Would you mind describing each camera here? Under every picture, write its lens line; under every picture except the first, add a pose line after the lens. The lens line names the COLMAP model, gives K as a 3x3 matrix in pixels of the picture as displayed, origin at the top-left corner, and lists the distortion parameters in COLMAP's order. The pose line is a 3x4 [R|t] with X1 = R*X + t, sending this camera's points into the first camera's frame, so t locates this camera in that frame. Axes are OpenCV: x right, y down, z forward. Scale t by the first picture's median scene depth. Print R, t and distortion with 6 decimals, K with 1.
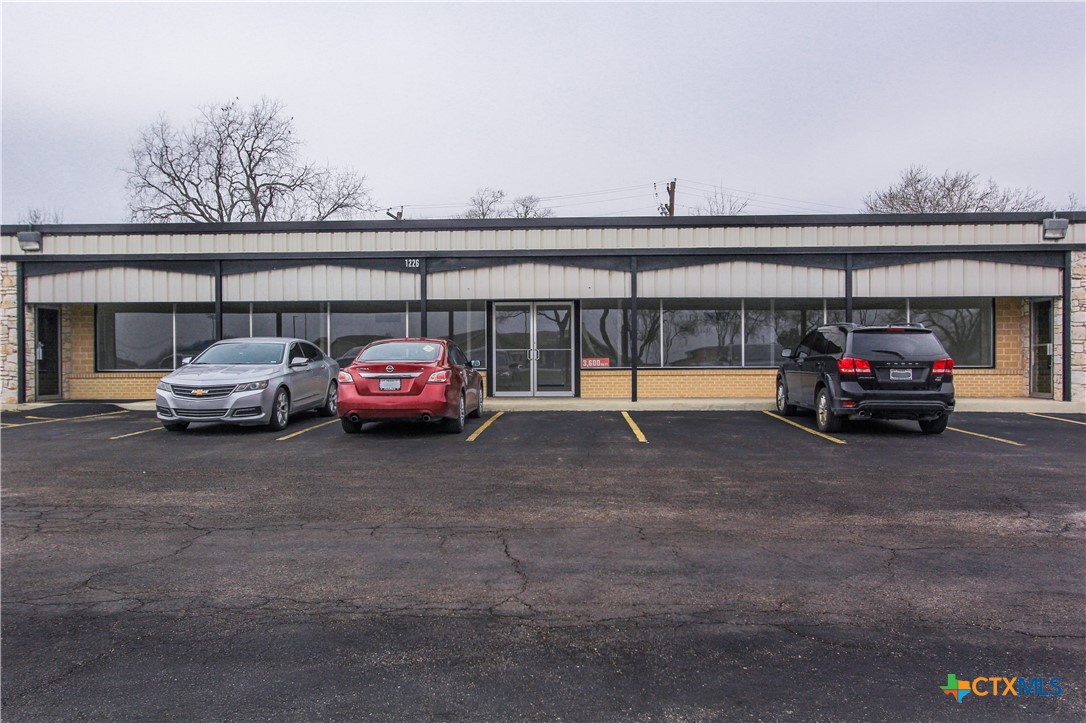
lens RADIAL K [[821.2, 0, 541.9], [0, 821.2, 365.7], [0, 0, 1]] dist [0.002106, -0.007239]
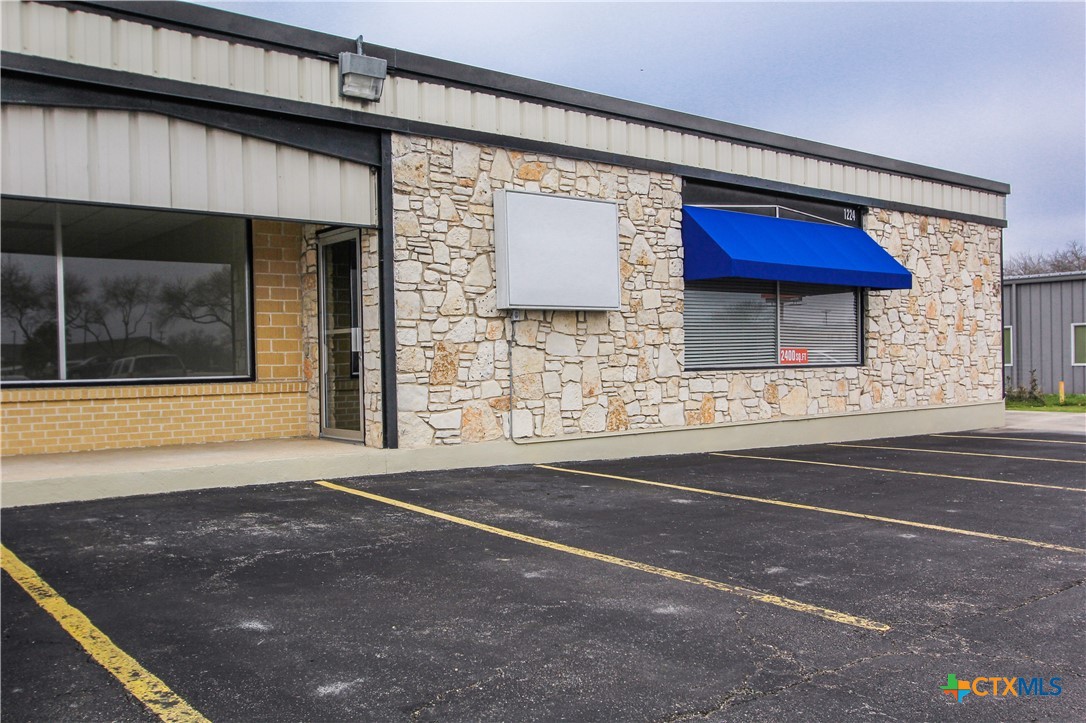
lens RADIAL K [[944.0, 0, 544.0], [0, 944.0, 357.6], [0, 0, 1]] dist [0.036109, 0.037066]
pose [[0.716521, -0.013518, 0.697434, 0.317789], [0.021552, 0.999764, -0.002765, -0.005731], [-0.697232, 0.017012, 0.716644, 0.537811]]
